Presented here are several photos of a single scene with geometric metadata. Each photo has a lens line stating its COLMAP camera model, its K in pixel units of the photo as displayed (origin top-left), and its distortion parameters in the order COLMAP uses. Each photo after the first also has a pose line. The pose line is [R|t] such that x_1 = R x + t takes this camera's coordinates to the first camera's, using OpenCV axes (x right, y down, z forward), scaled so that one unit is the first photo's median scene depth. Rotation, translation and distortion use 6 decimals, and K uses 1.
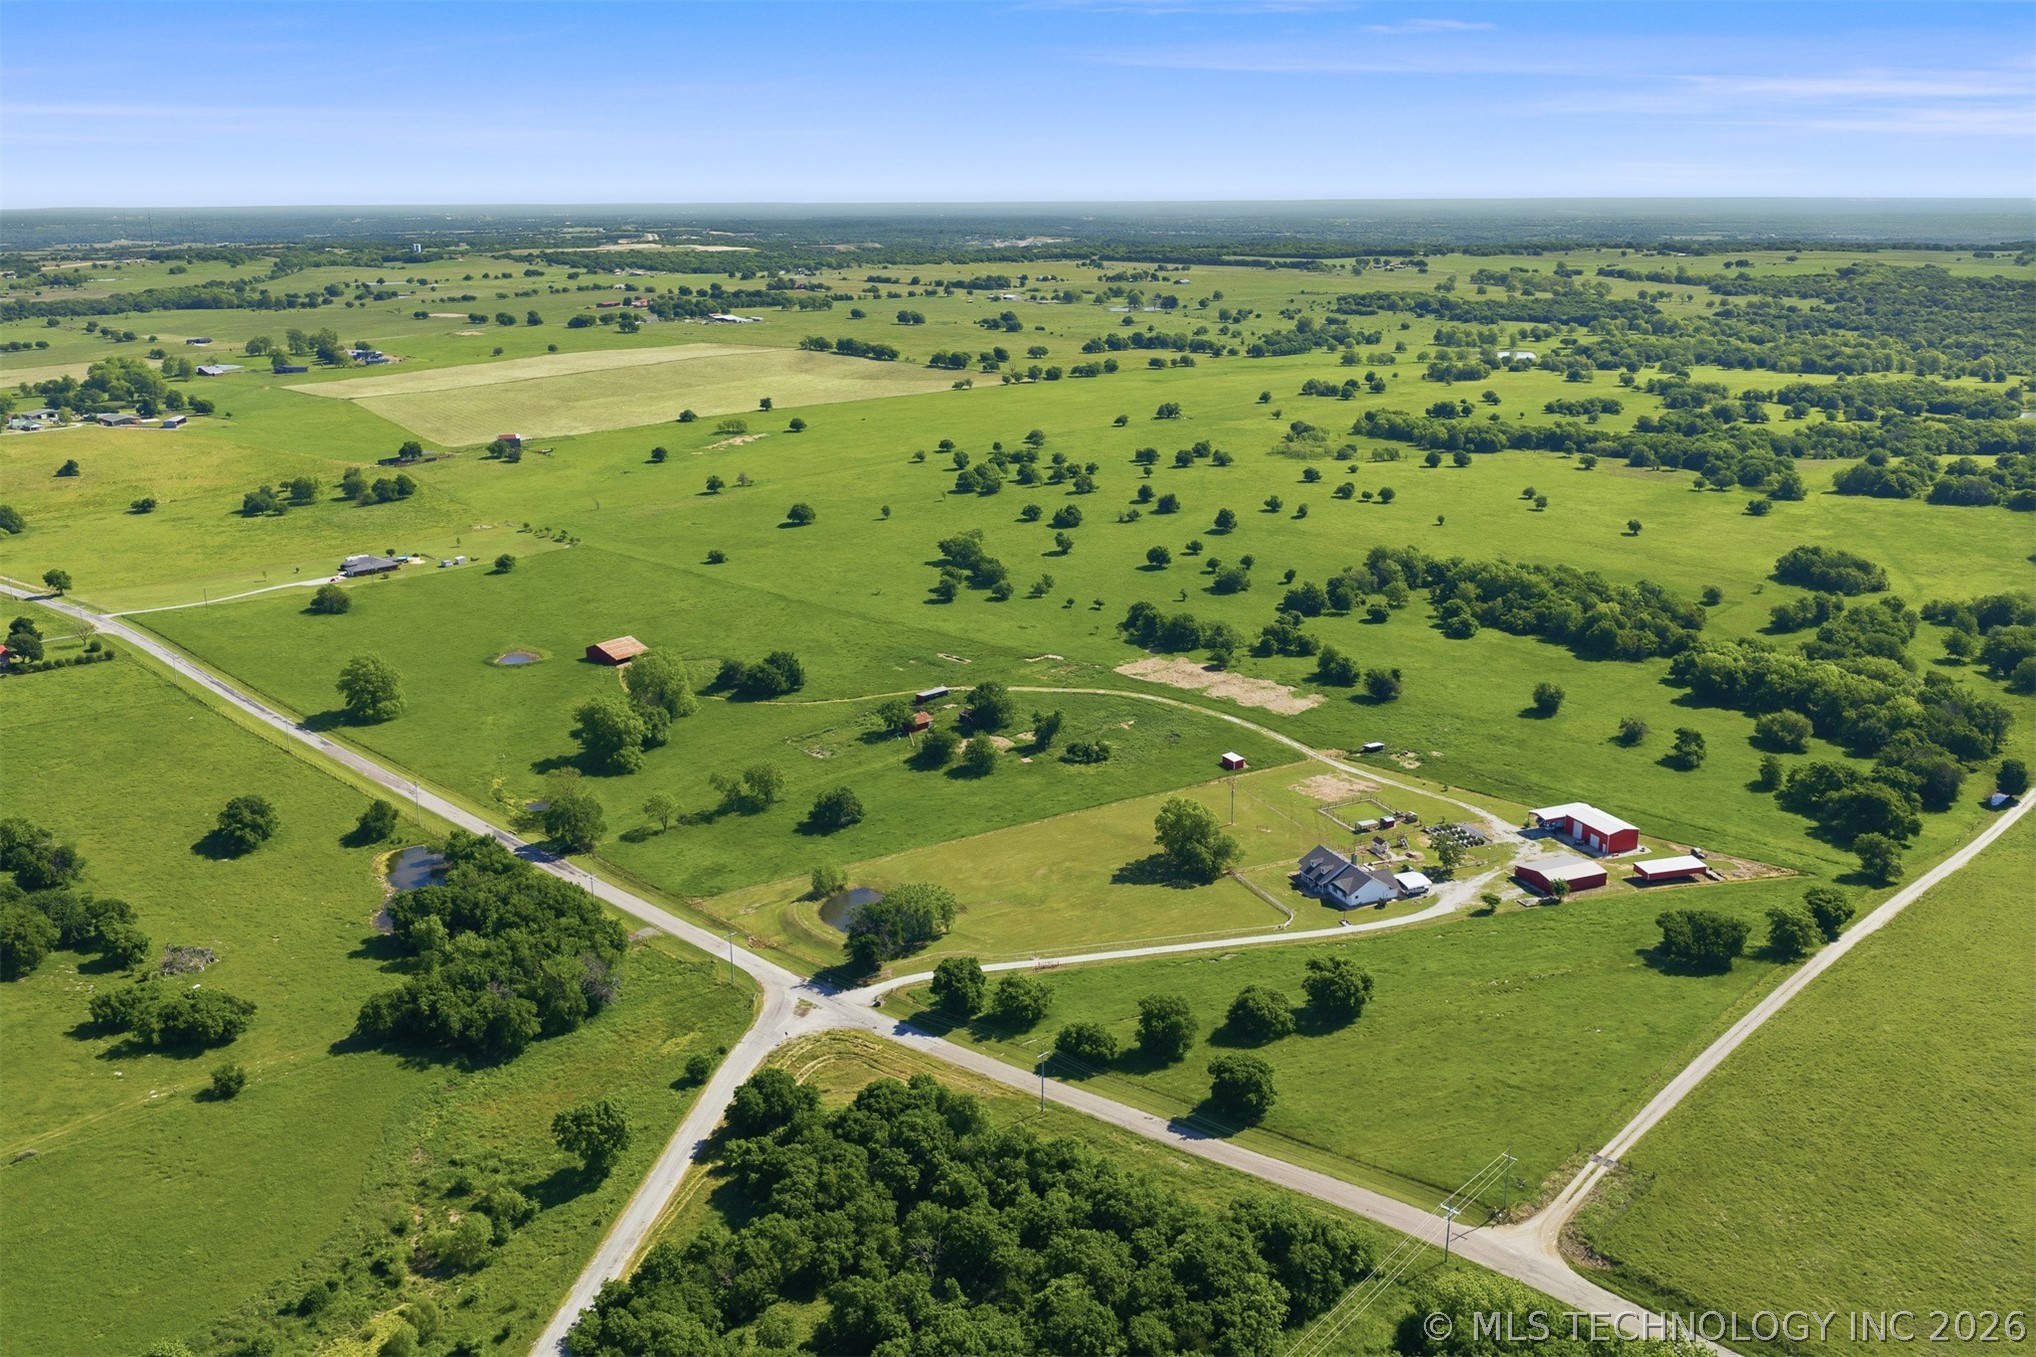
lens RADIAL K [[1684.8, 0, 1028.7], [0, 1684.8, 676.5], [0, 0, 1]] dist [0.026583, -0.060842]
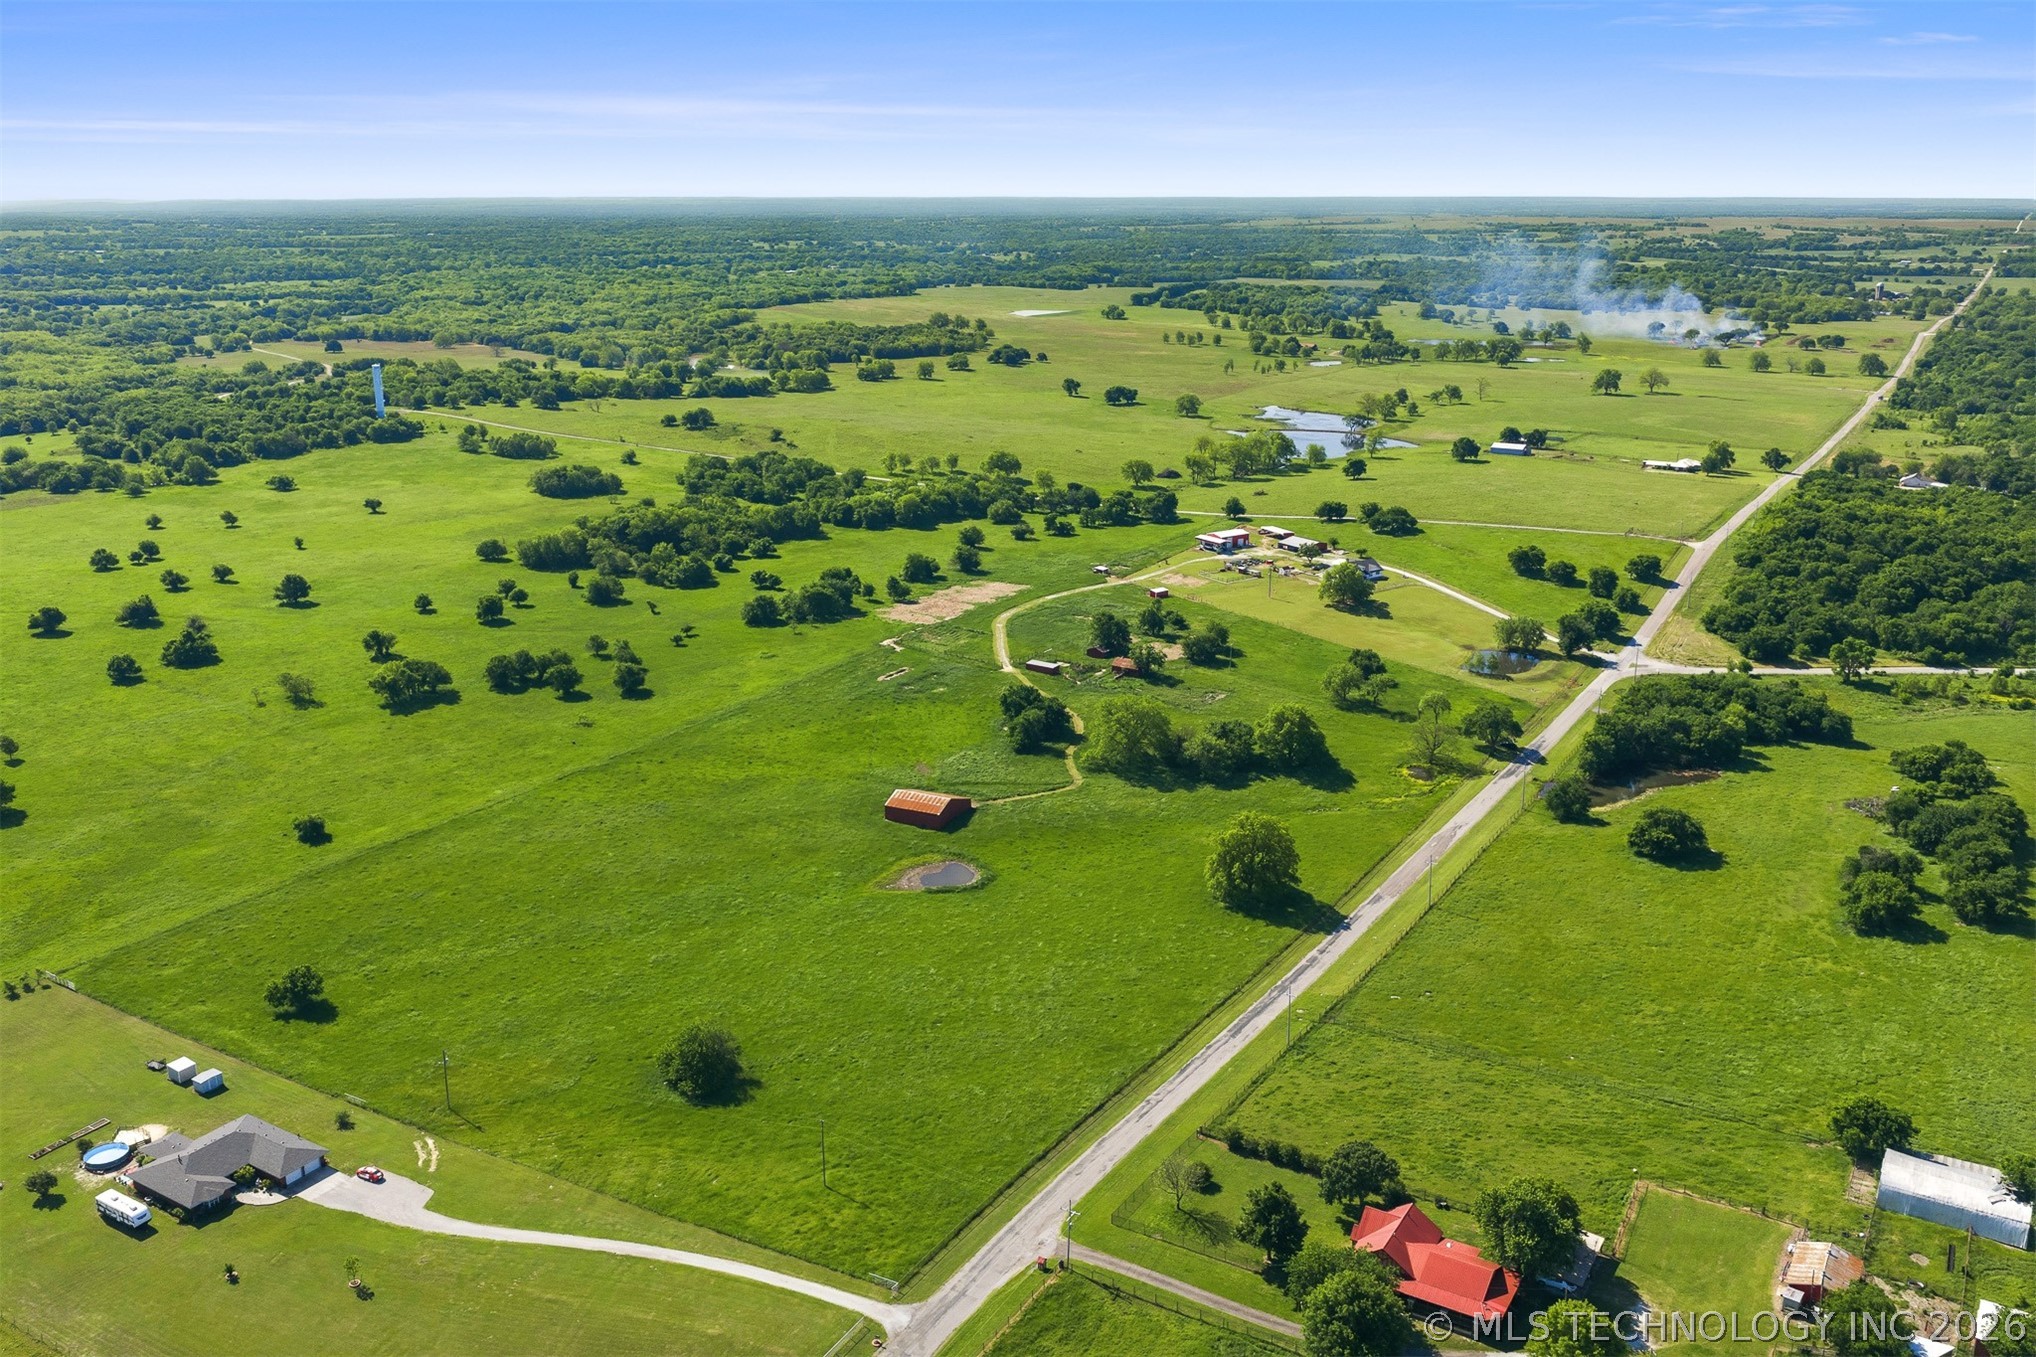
lens RADIAL K [[1684.8, 0, 1028.7], [0, 1684.8, 676.5], [0, 0, 1]] dist [0.026583, -0.060842]
pose [[-0.216161, -0.271168, 0.937946, -1.210282], [0.273693, 0.905313, 0.324809, -0.378140], [-0.937212, 0.326920, -0.121476, 1.393266]]
